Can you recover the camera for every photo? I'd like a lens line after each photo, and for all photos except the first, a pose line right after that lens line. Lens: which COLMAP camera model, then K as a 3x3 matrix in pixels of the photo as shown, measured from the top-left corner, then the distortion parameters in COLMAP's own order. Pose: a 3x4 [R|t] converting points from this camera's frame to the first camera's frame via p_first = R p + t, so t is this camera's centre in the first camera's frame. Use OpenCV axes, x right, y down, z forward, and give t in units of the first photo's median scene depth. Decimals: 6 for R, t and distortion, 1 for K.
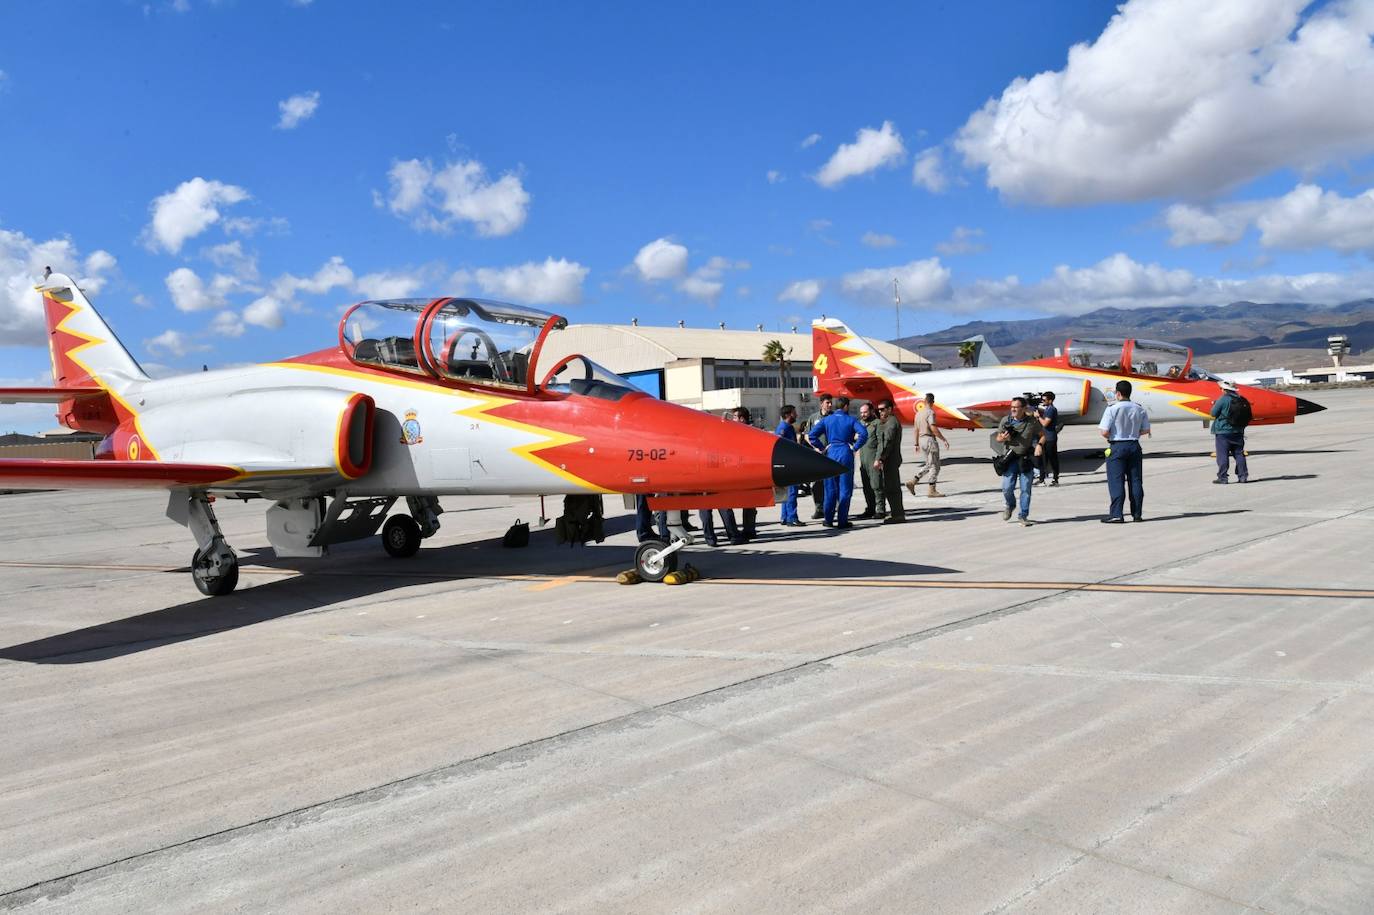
lens RADIAL K [[890.4, 0, 690.1], [0, 890.4, 479.4], [0, 0, 1]] dist [0.000643, -0.000596]
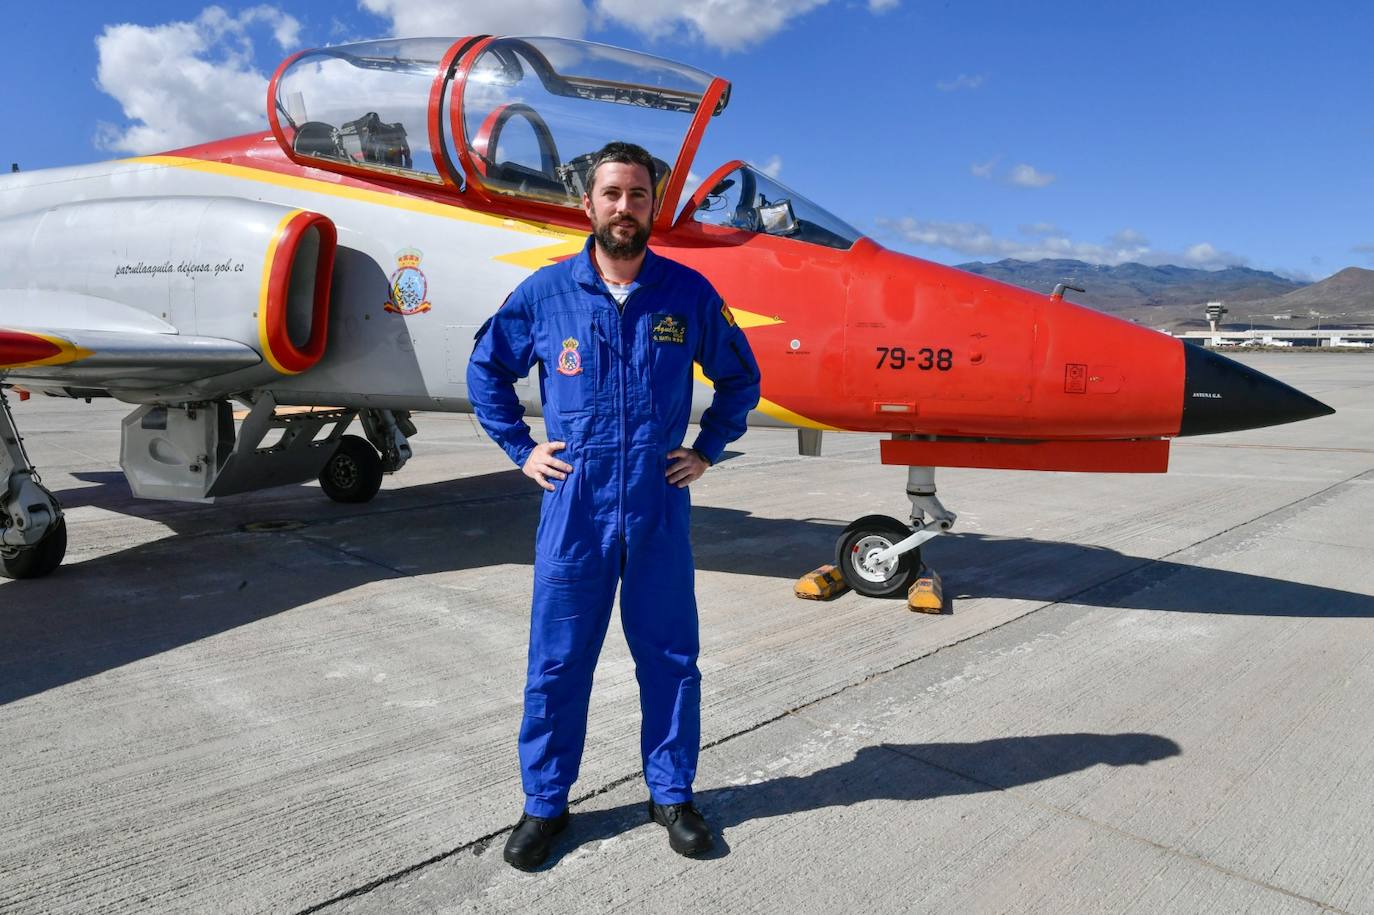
lens RADIAL K [[935.4, 0, 687.0], [0, 935.4, 457.5], [0, 0, 1]] dist [-0.009039, -0.006645]
pose [[0.993721, 0.046075, 0.101958, -0.192480], [-0.053281, 0.996184, 0.069124, -0.001729], [-0.098384, -0.074123, 0.992384, 0.407683]]
